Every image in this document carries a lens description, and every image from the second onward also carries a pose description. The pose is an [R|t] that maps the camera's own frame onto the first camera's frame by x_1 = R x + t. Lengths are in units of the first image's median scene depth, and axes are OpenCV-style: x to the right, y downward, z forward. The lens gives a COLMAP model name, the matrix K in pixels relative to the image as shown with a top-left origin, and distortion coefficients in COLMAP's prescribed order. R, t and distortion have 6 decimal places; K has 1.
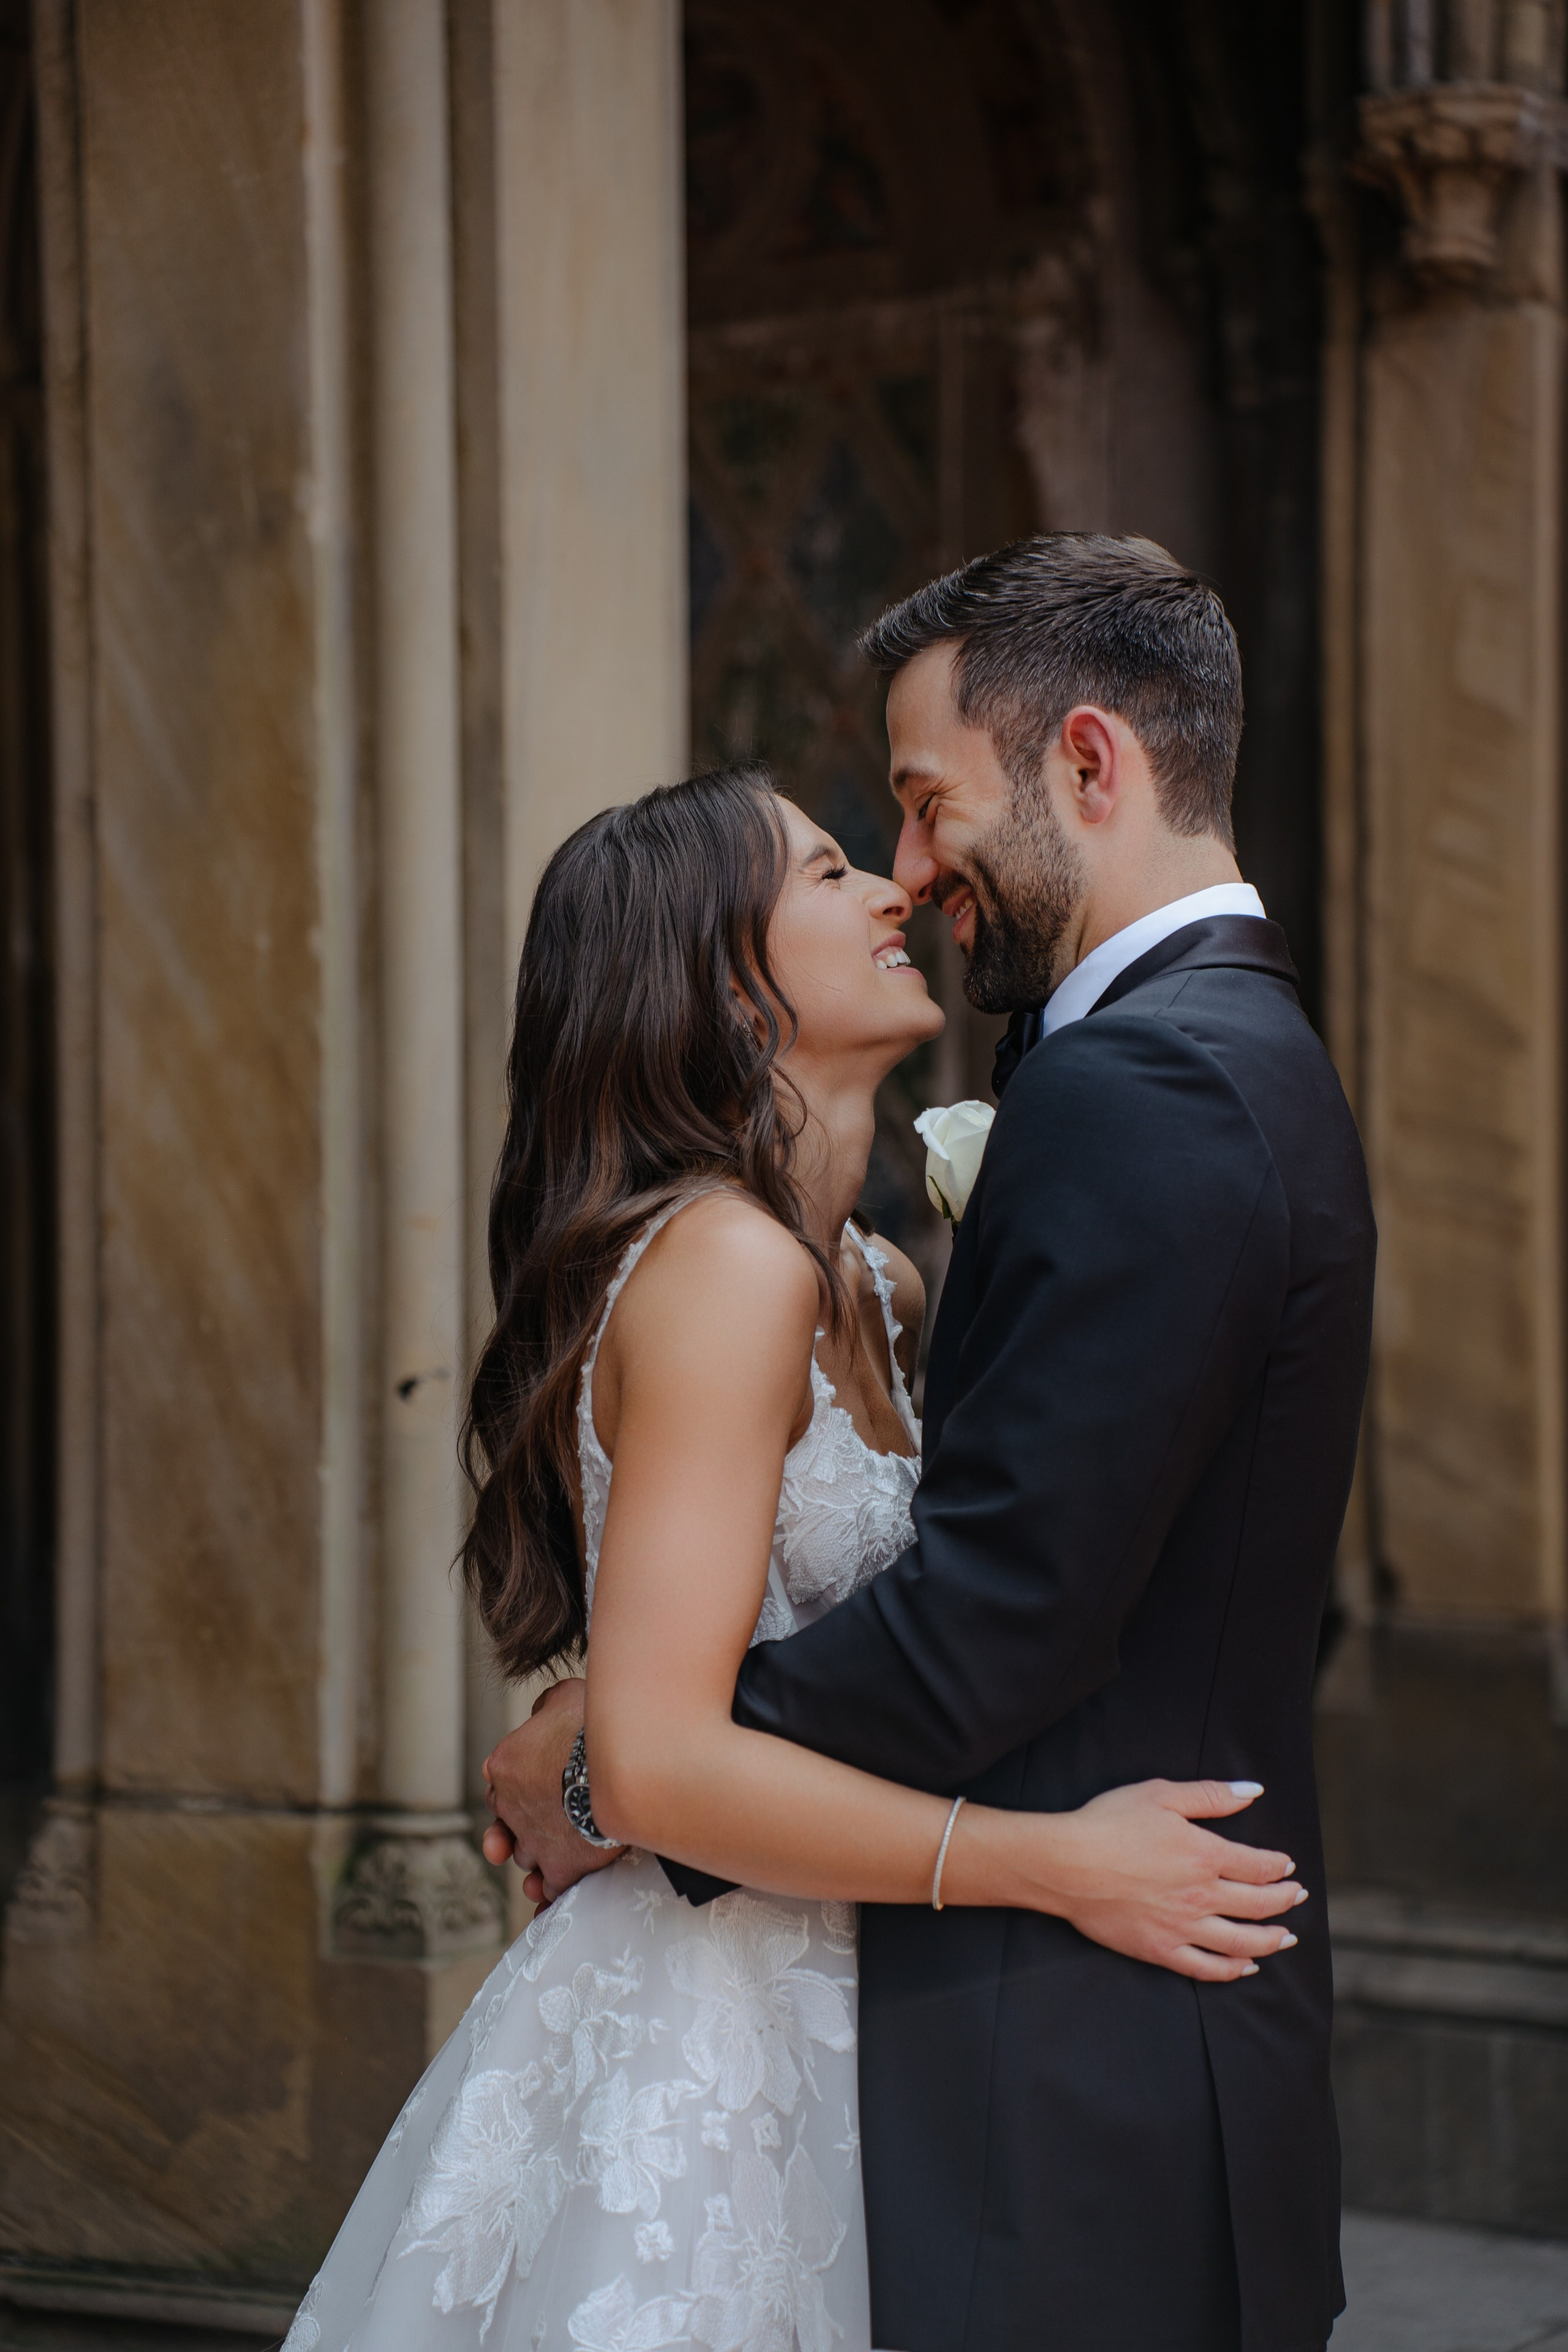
lens RADIAL K [[4771.5, 0, 774.3], [0, 4771.5, 1164.3], [0, 0, 1]] dist [0.592071, 0.000000]
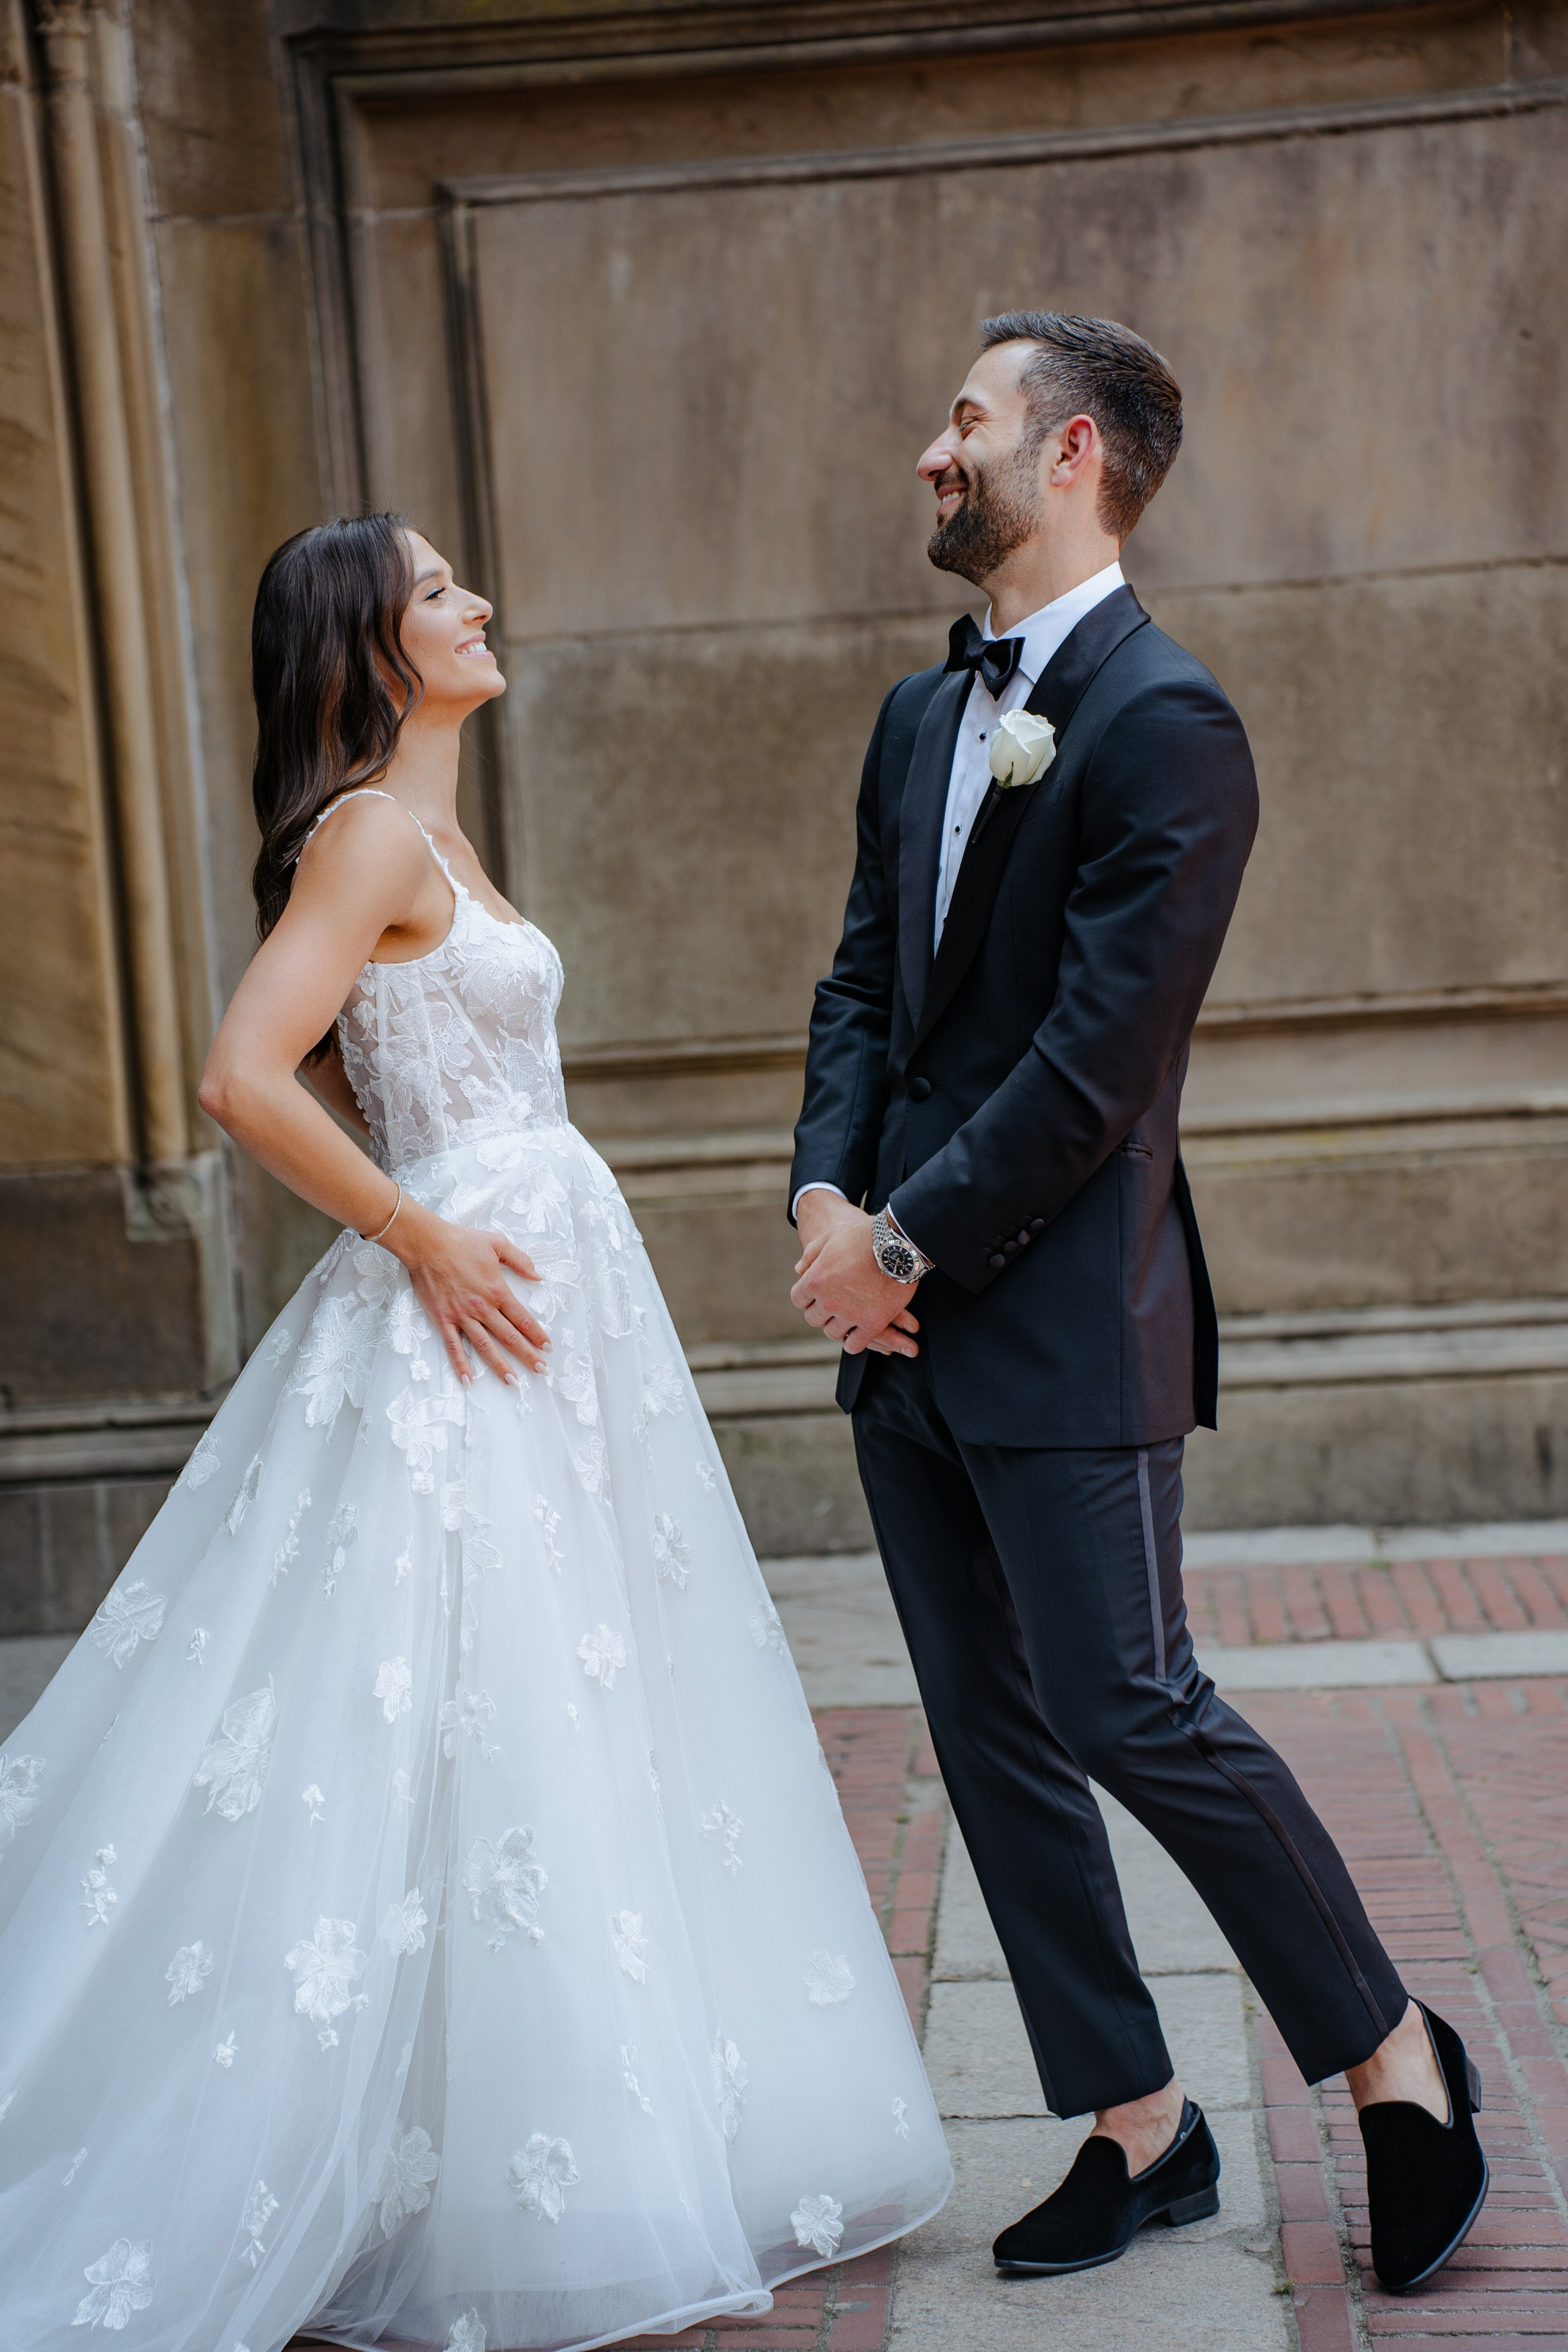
lens RADIAL K [[4771.5, 0, 769.3], [0, 4771.5, 1166.7], [0, 0, 1]] dist [0.592071, 0.000000]
pose [[0.871060, -0.077733, 0.484986, -0.456177], [0.045473, 0.995919, 0.077954, 0.006646], [-0.489067, -0.045848, 0.871040, -0.264910]]
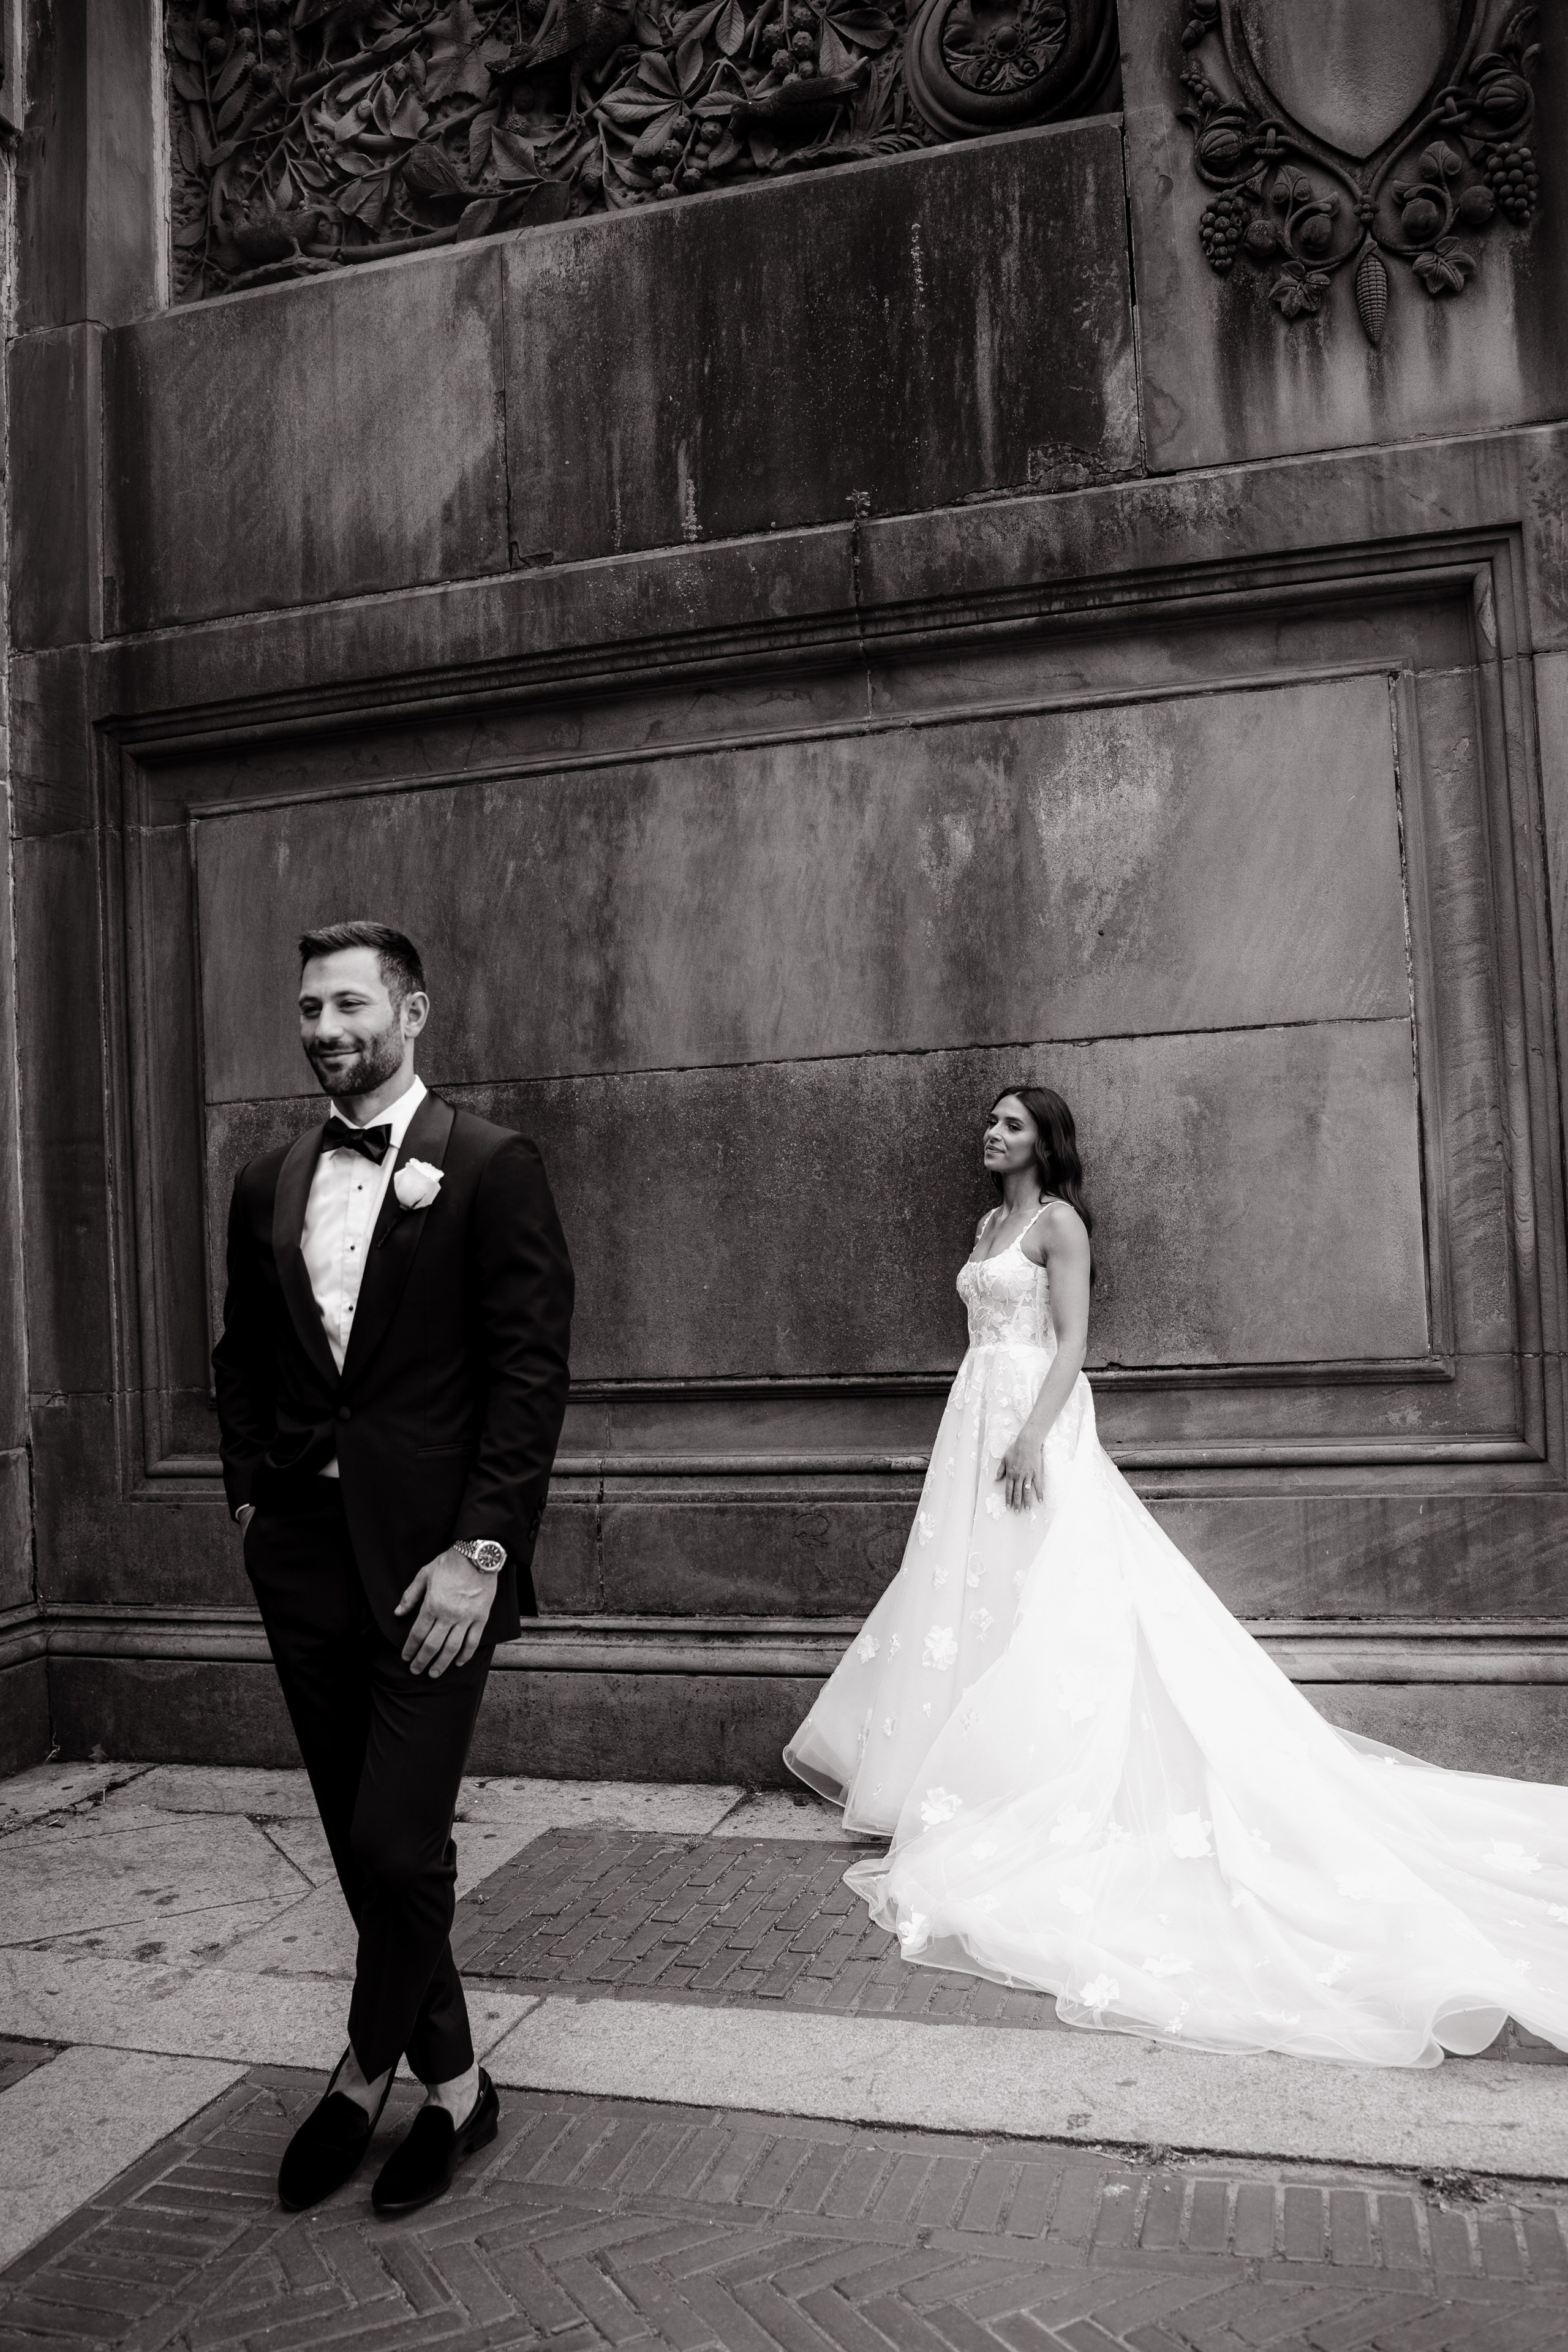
lens RADIAL K [[1878.4, 0, 772.6], [0, 1878.4, 1180.1], [0, 0, 1]] dist [-0.109196, 0.069951]
pose [[0.957302, -0.023717, 0.288115, 0.417811], [0.028732, 0.999500, -0.013190, 0.010314], [-0.287659, 0.020905, 0.957505, 0.360744]]
